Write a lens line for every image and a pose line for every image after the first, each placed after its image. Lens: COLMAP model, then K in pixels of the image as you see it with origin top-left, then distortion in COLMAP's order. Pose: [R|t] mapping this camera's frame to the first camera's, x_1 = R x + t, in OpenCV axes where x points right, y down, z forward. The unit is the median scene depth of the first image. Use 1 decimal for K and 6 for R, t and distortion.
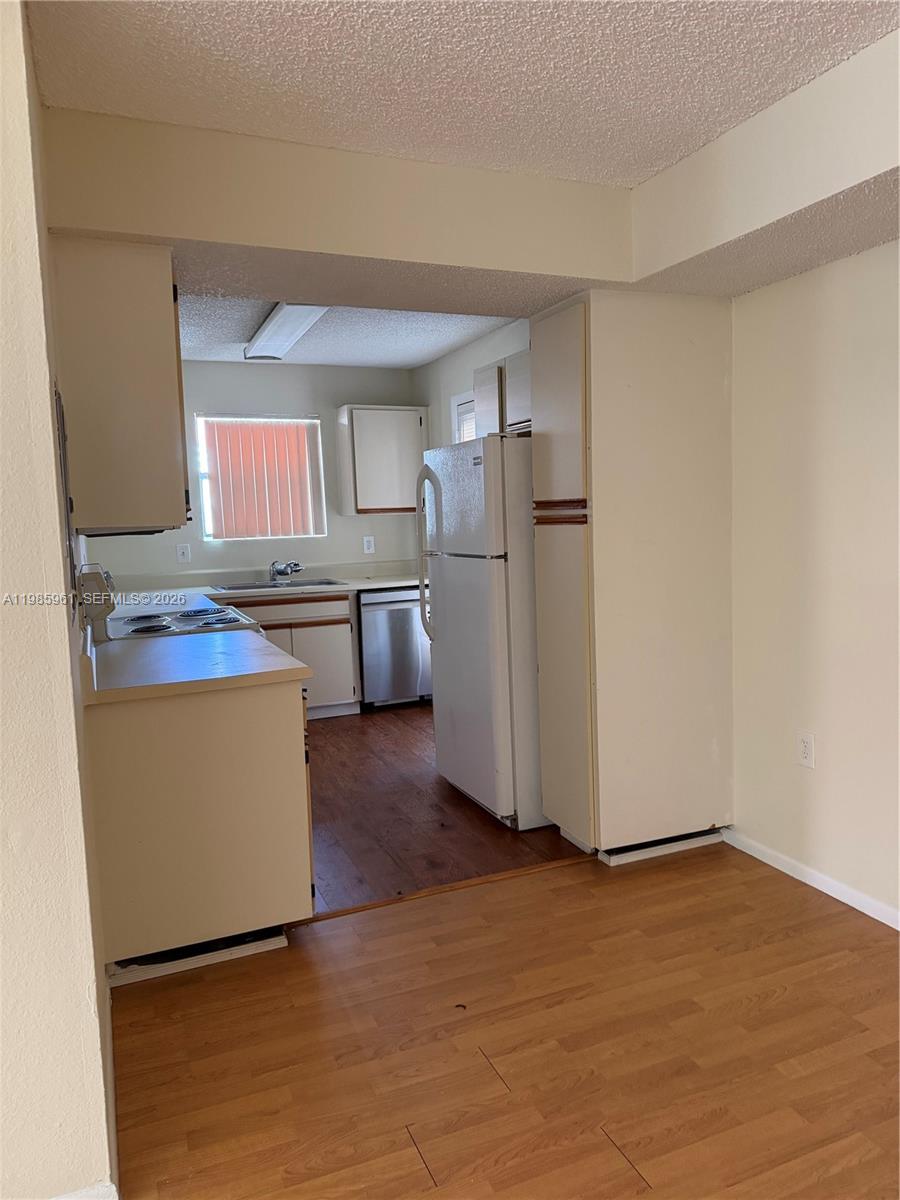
lens RADIAL K [[847.9, 0, 450.0], [0, 847.9, 600.0], [0, 0, 1]] dist [0.064612, -0.085105]
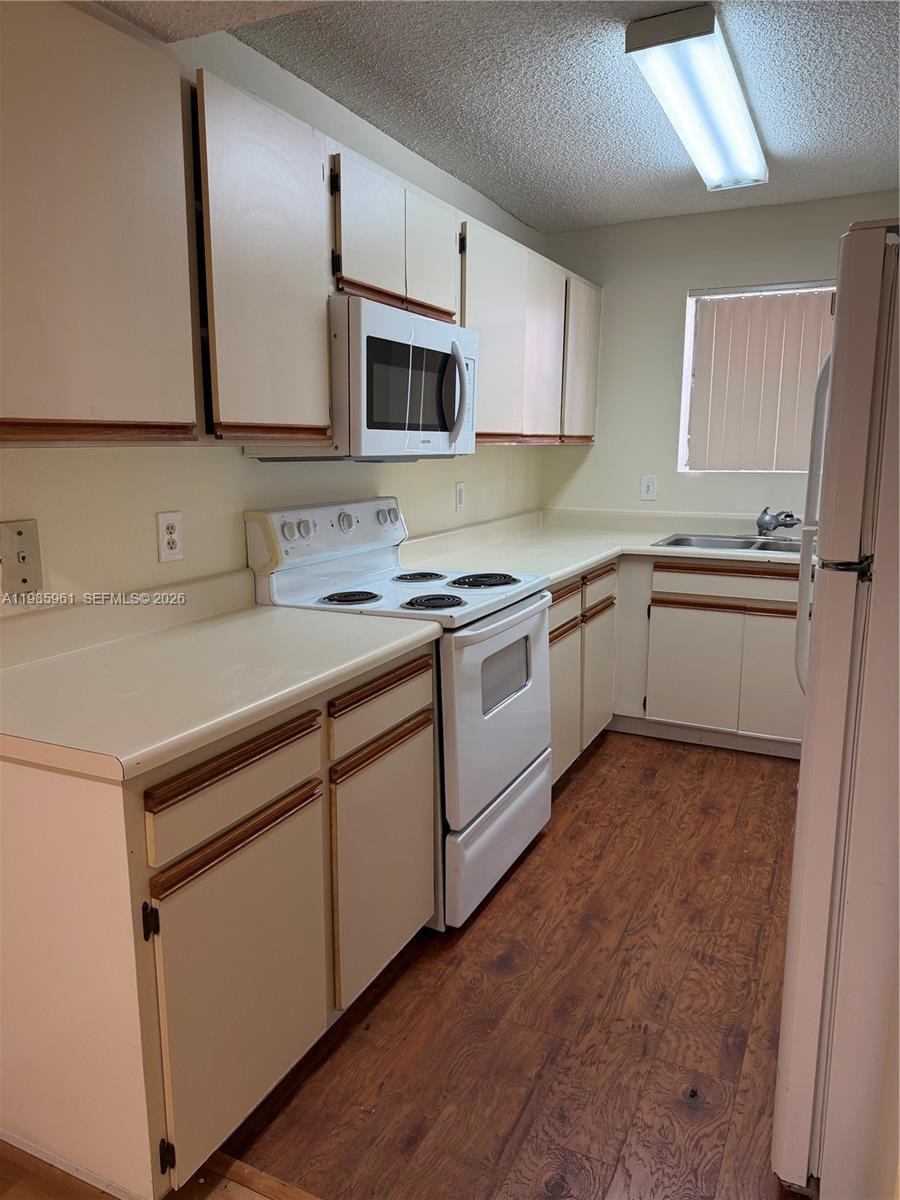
lens RADIAL K [[847.9, 0, 450.0], [0, 847.9, 600.0], [0, 0, 1]] dist [0.064612, -0.085105]
pose [[0.659746, 0.169553, -0.732111, 0.222293], [-0.099193, 0.985339, 0.138811, -0.070789], [0.744913, -0.018959, 0.666892, 0.610447]]
